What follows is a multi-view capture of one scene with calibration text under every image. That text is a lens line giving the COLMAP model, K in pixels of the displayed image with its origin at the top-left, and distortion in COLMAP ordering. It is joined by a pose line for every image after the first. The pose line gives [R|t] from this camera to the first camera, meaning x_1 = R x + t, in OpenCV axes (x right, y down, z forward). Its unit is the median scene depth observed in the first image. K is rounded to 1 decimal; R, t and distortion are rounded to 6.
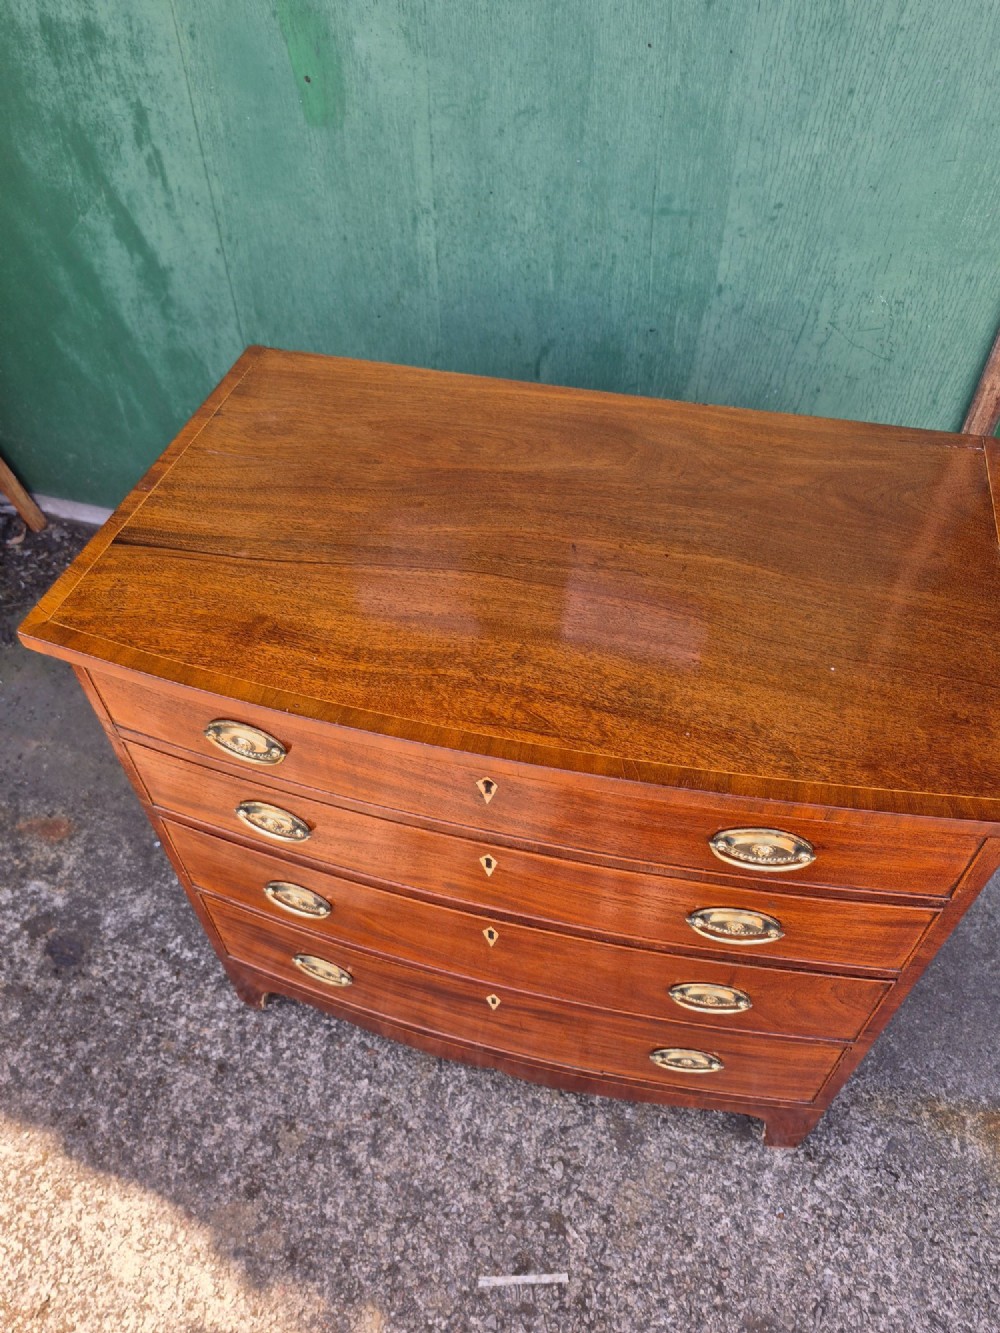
lens RADIAL K [[943.0, 0, 500.8], [0, 943.0, 647.8], [0, 0, 1]] dist [0.008764, -0.014065]
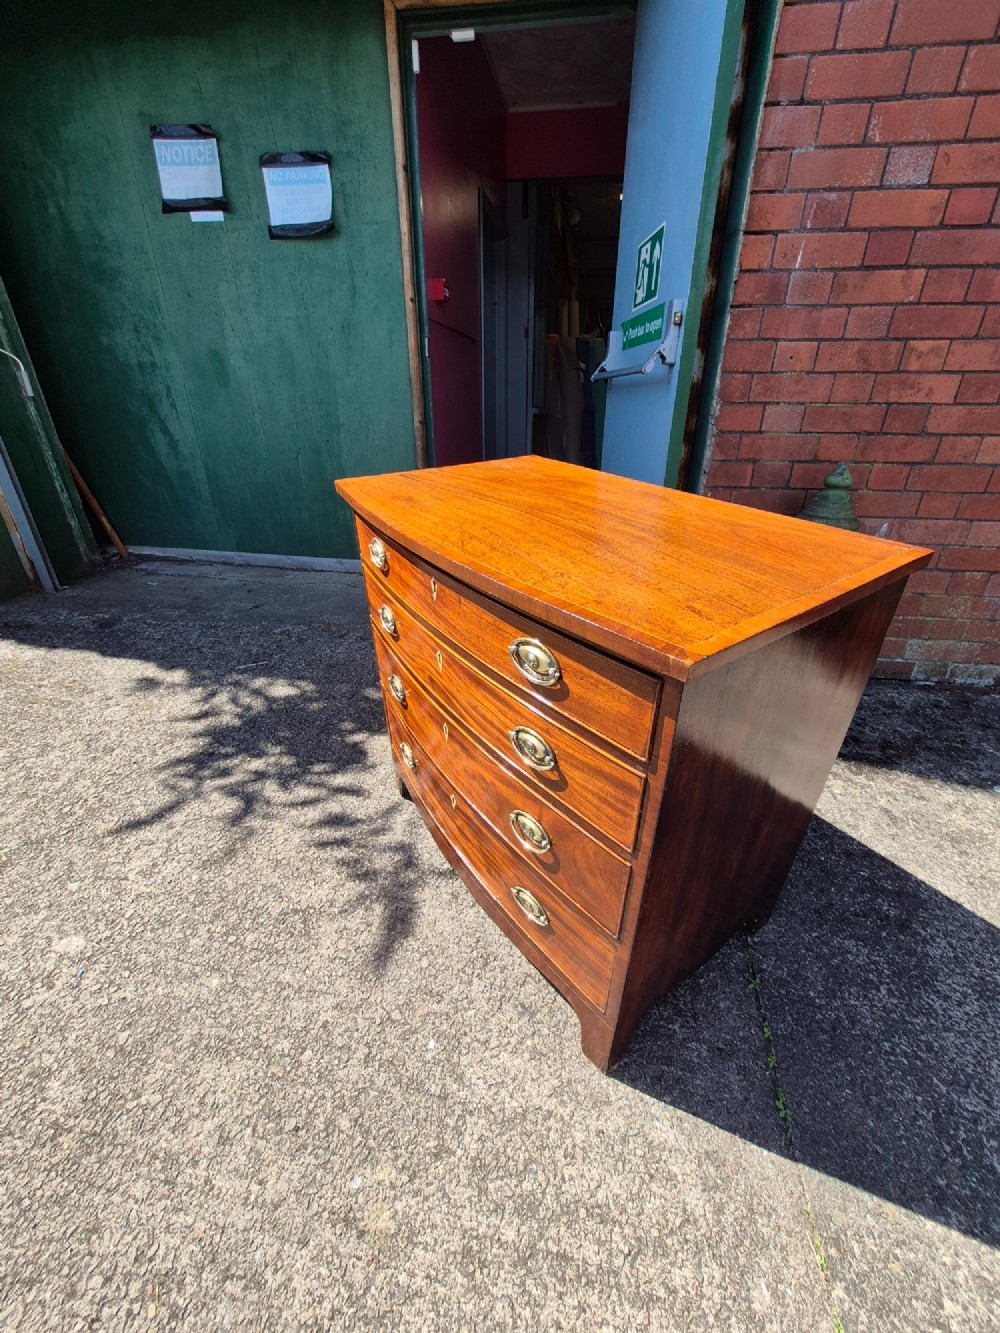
lens RADIAL K [[523.2, 0, 514.0], [0, 523.2, 657.9], [0, 0, 1]] dist [-0.001268, 0.000704]
pose [[0.986854, -0.054204, 0.152252, 0.547154], [0.100124, 0.944561, -0.312699, 1.157189], [-0.126862, 0.323832, 0.937571, -0.639074]]
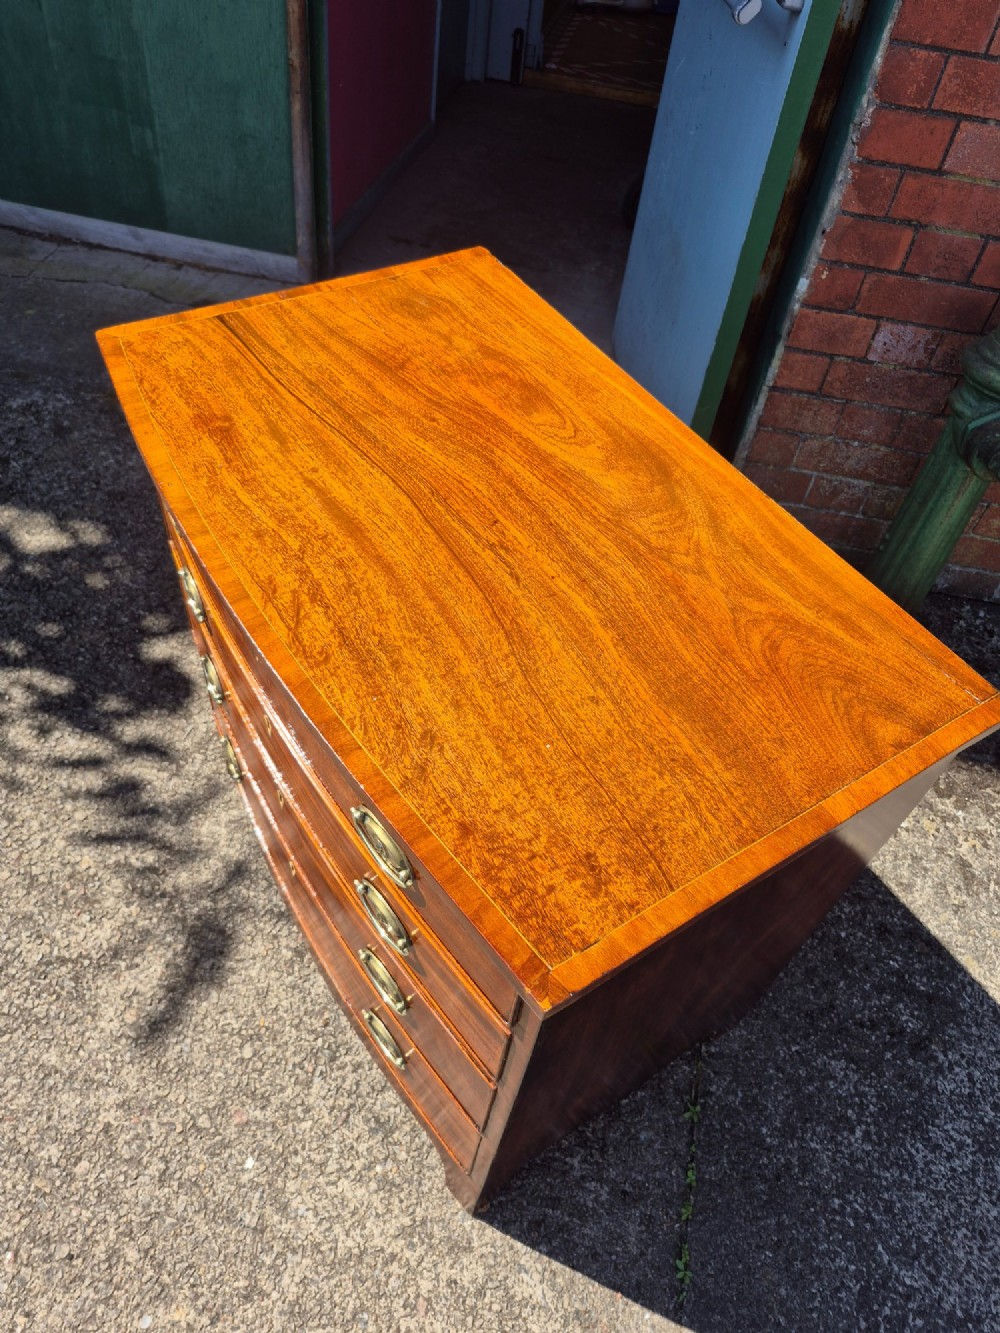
lens RADIAL K [[948.0, 0, 508.6], [0, 948.0, 654.1], [0, 0, 1]] dist [-0.004005, 0.002137]
pose [[0.984483, -0.009561, 0.175220, 0.612277], [0.007050, 0.999863, 0.014945, 0.886662], [-0.175339, -0.013478, 0.984416, -0.785458]]
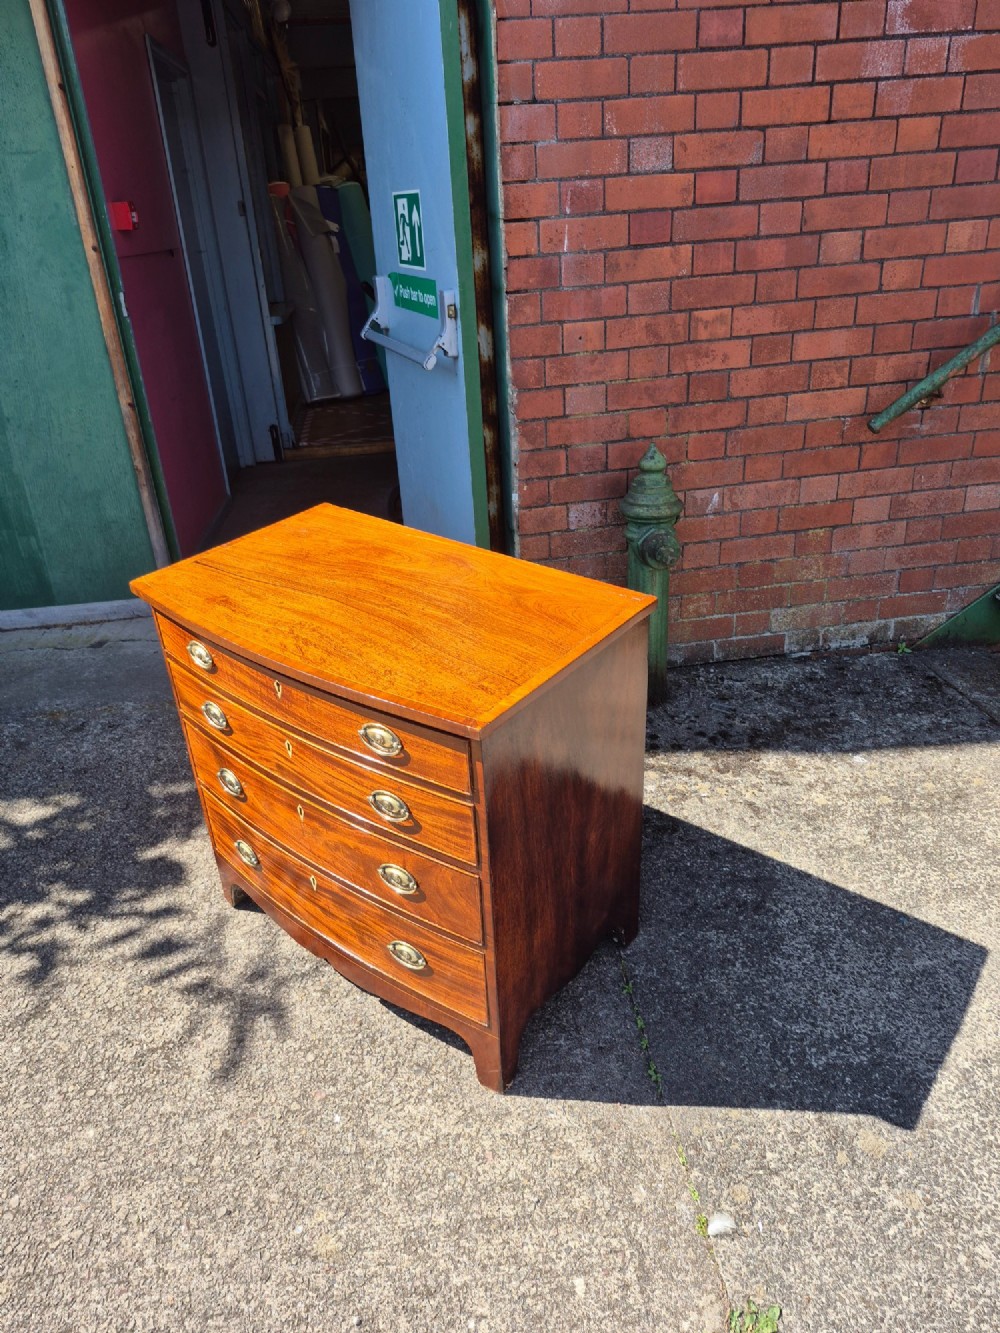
lens RADIAL K [[928.1, 0, 490.7], [0, 928.1, 638.5], [0, 0, 1]] dist [0.079922, -0.095876]
pose [[0.907805, -0.214947, 0.360121, 0.383417], [0.329443, 0.896854, -0.295161, 1.276730], [-0.259533, 0.386588, 0.884982, -1.258376]]
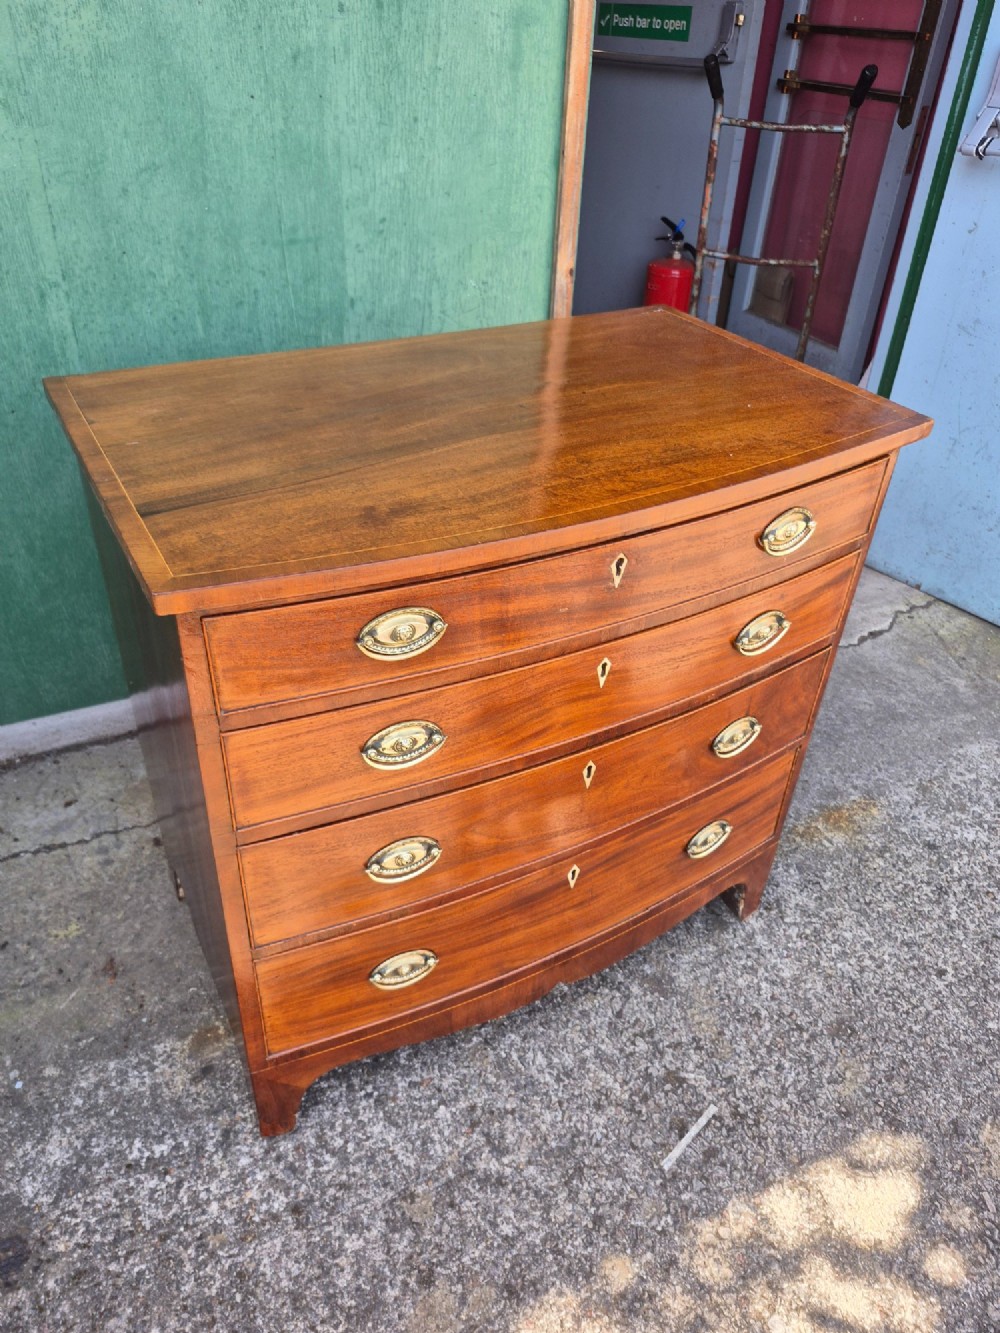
lens RADIAL K [[940.7, 0, 478.2], [0, 940.7, 655.9], [0, 0, 1]] dist [0.048350, -0.071610]
pose [[0.733548, -0.360373, 0.576227, -0.509625], [0.462994, 0.885650, -0.035514, 0.124944], [-0.497538, 0.292841, 0.816517, 0.107945]]
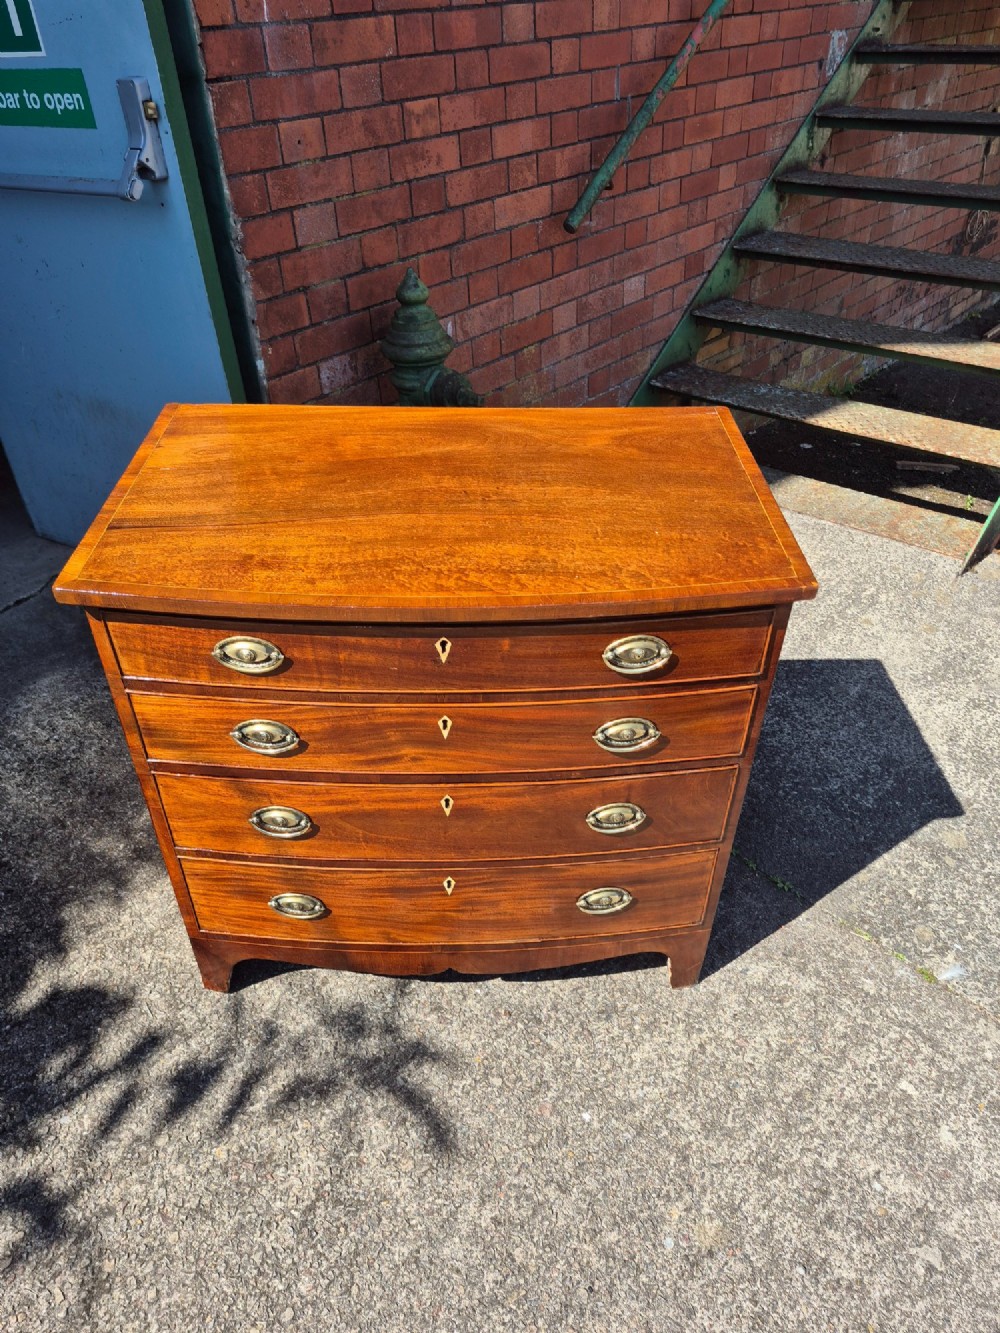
lens RADIAL K [[933.2, 0, 505.6], [0, 933.2, 643.7], [0, 0, 1]] dist [0.043511, -0.051866]
pose [[0.422121, -0.526493, 0.737983, -0.032107], [0.668169, 0.730866, 0.139228, 0.809544], [-0.612670, 0.434326, 0.660300, -0.687645]]
